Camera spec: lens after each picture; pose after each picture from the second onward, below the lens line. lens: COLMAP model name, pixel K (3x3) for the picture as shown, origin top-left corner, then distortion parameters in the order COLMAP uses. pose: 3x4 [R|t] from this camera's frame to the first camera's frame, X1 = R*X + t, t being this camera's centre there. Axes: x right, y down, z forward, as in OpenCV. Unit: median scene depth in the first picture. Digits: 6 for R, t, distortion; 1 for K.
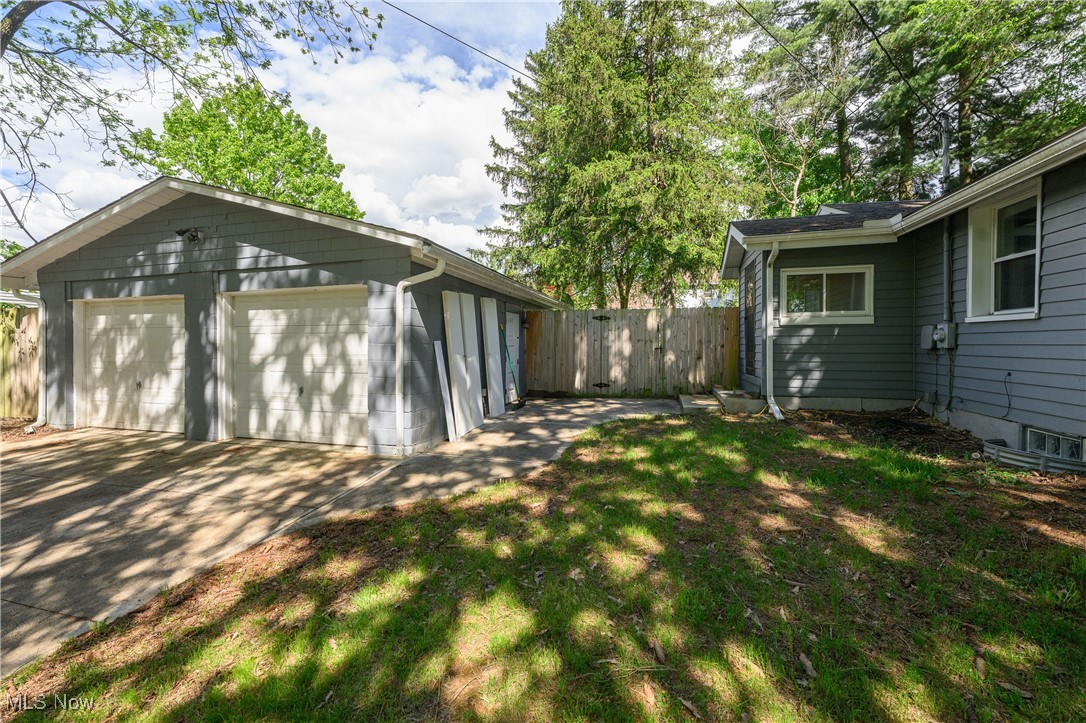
lens RADIAL K [[443.5, 0, 546.0], [0, 443.5, 354.3], [0, 0, 1]] dist [0.000467, -0.000235]
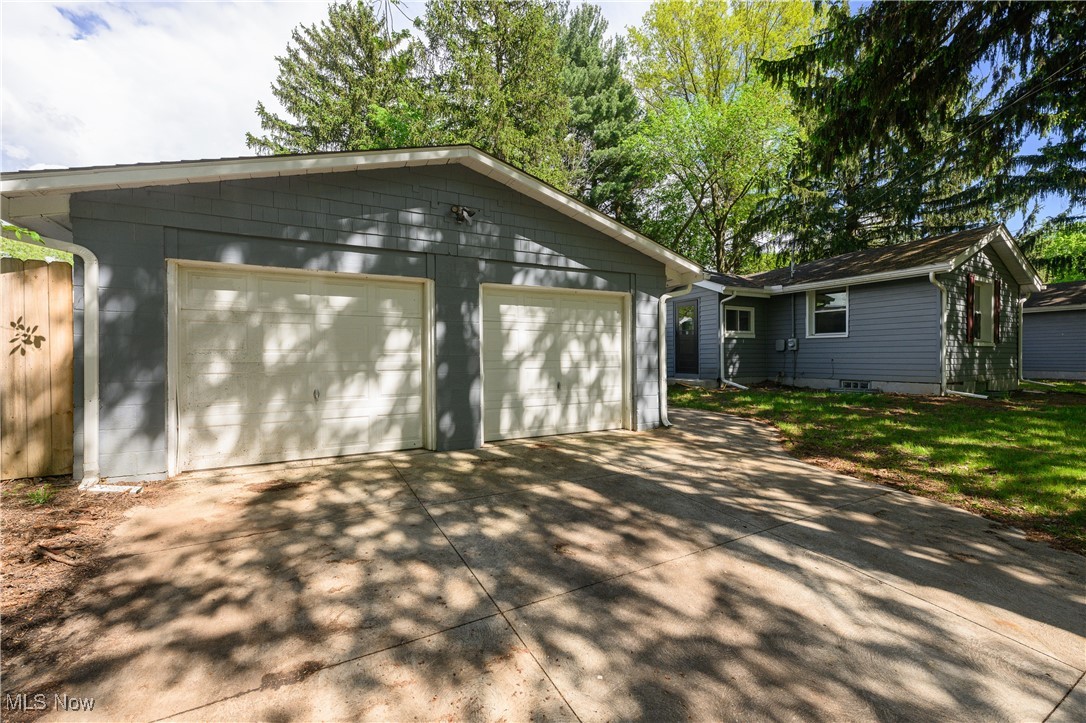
lens RADIAL K [[423.8, 0, 551.8], [0, 423.8, 359.4], [0, 0, 1]] dist [0.000583, -0.000165]
pose [[0.728595, -0.005361, 0.684924, -1.248256], [0.017546, 0.999787, -0.010839, 0.030976], [-0.684720, 0.019915, 0.728534, 0.276680]]
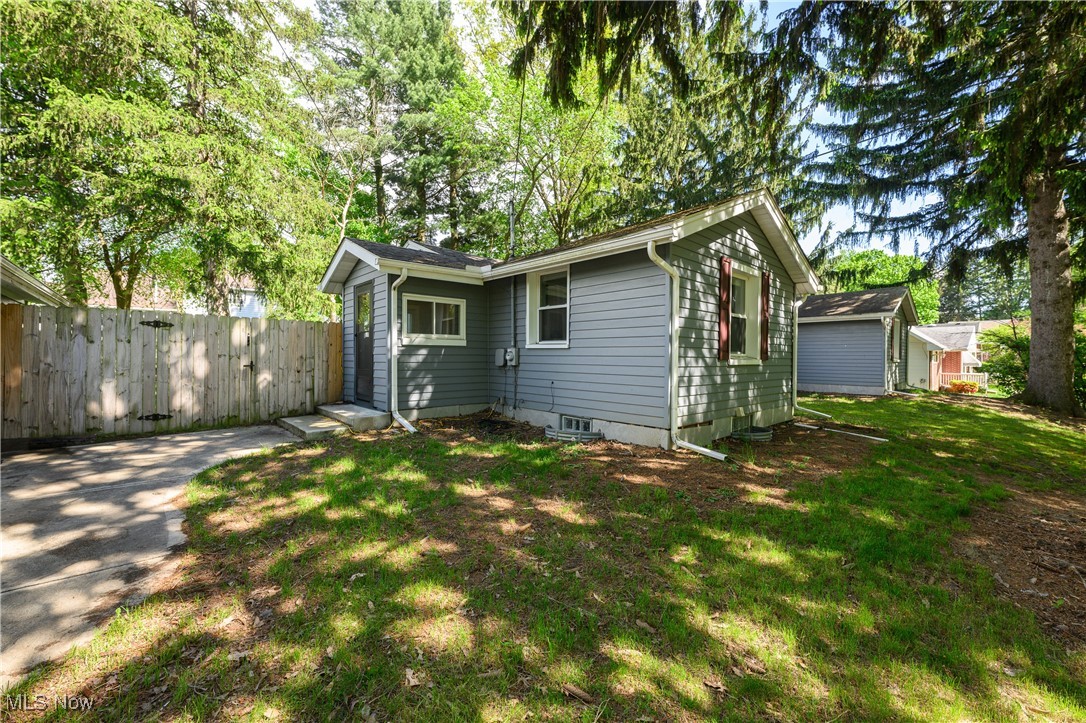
lens RADIAL K [[423.8, 0, 540.4], [0, 423.8, 360.4], [0, 0, 1]] dist [0.000583, -0.000165]
pose [[0.543466, -0.000613, 0.839431, -0.177085], [0.010765, 0.999923, -0.006239, -0.019346], [-0.839362, 0.012427, 0.543430, 0.170116]]
